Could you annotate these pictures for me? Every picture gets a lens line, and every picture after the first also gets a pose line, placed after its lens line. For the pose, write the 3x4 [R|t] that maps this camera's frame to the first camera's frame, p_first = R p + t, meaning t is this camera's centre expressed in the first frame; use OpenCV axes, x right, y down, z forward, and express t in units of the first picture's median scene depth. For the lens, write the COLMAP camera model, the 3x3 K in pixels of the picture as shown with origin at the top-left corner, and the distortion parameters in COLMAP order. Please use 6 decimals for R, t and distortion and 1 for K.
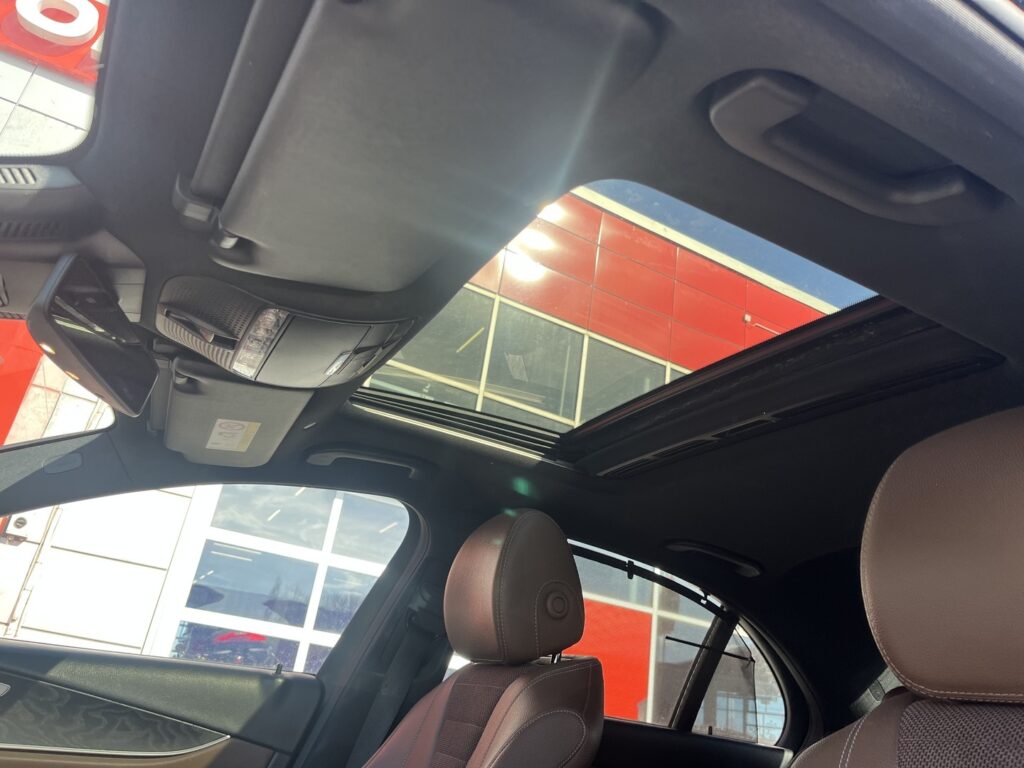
lens RADIAL K [[782.2, 0, 518.6], [0, 782.2, 383.7], [0, 0, 1]] dist [0.098751, -0.158150]
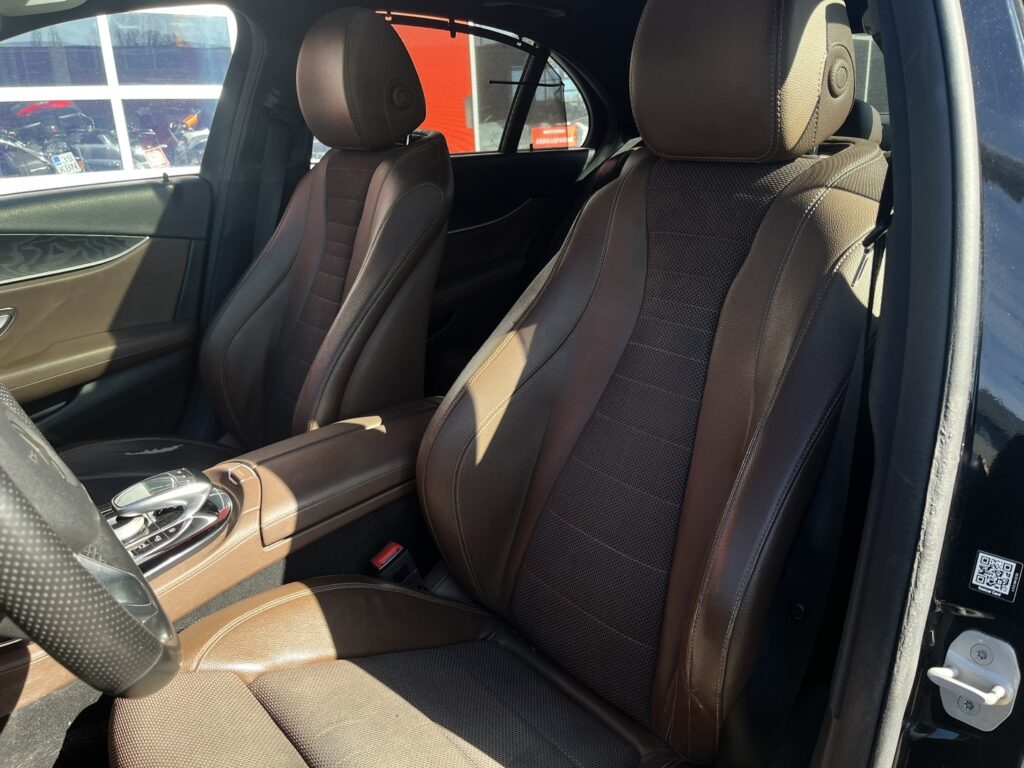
lens RADIAL K [[782.2, 0, 518.6], [0, 782.2, 383.7], [0, 0, 1]] dist [0.098751, -0.158150]
pose [[0.965399, -0.223346, 0.134613, -0.029741], [0.074760, 0.731574, 0.677650, -0.154652], [-0.249830, -0.644140, 0.722959, -0.143462]]
